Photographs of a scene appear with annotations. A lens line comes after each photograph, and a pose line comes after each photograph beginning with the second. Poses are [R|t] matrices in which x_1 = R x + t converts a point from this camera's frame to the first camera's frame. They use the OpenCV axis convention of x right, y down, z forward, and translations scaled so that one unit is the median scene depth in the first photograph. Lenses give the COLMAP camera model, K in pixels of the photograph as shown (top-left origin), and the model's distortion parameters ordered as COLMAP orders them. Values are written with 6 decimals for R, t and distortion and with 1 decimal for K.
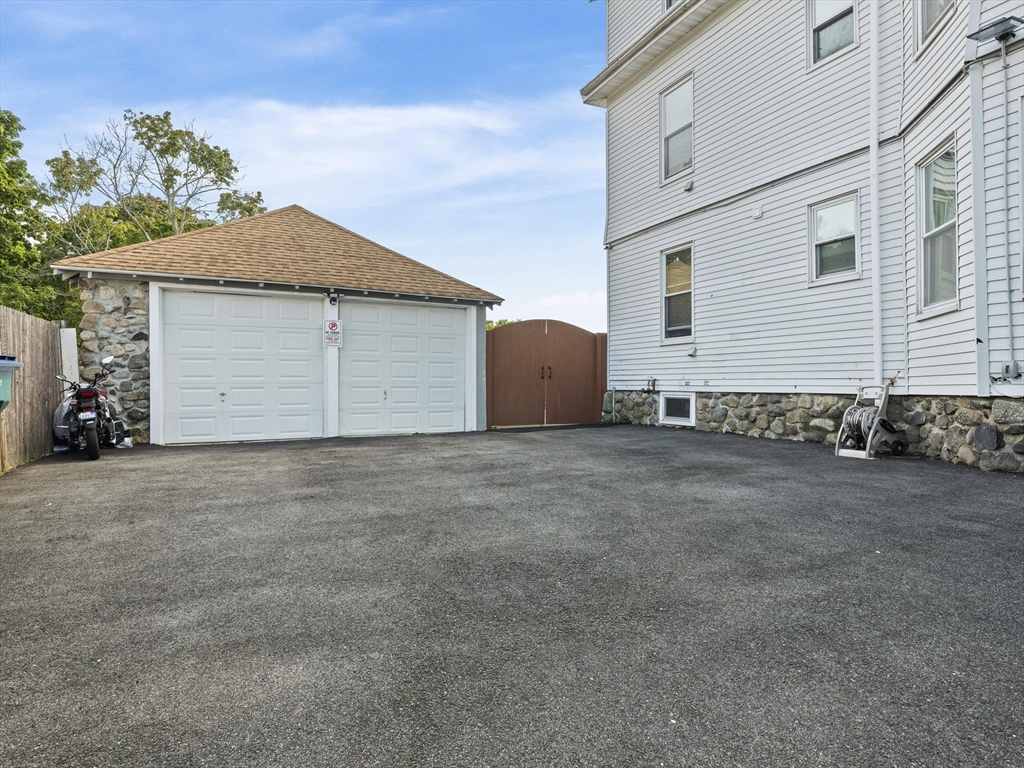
lens RADIAL K [[574.2, 0, 512.0], [0, 574.2, 384.0], [0, 0, 1]] dist [0.001584, -0.000862]
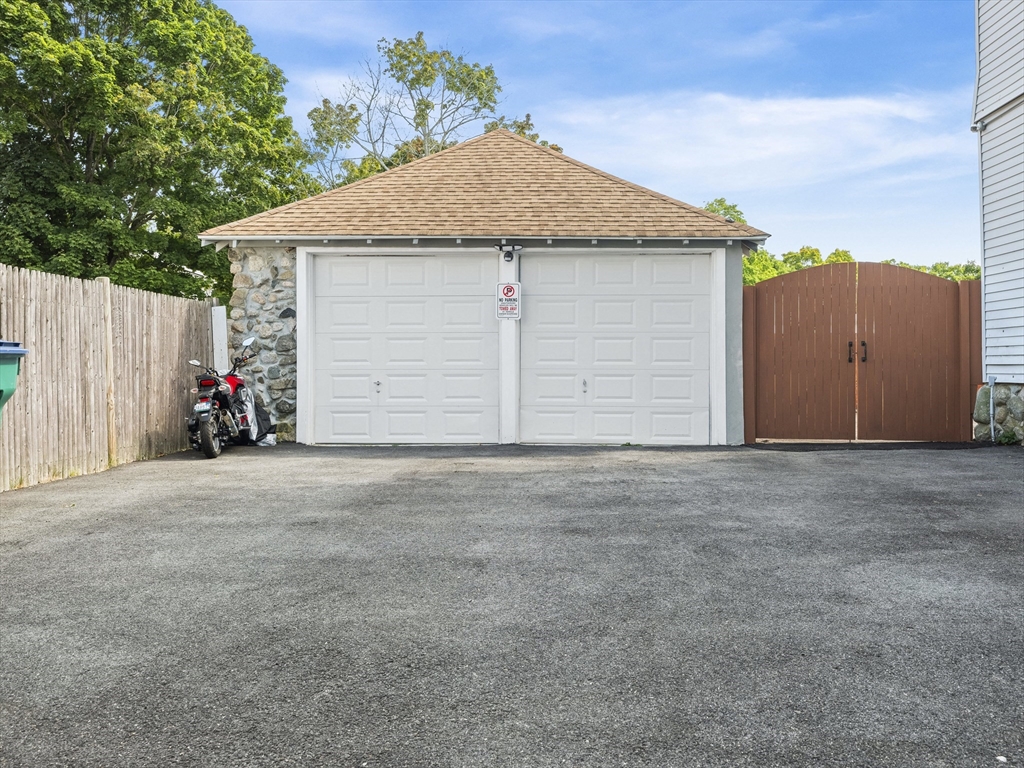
lens RADIAL K [[836.4, 0, 511.8], [0, 836.4, 354.1], [0, 0, 1]] dist [0.072015, -0.128990]
pose [[0.876402, -0.006408, -0.481538, 0.225598], [-0.001812, 0.999860, -0.016605, -0.003538], [0.481578, 0.015425, 0.876268, 0.086698]]
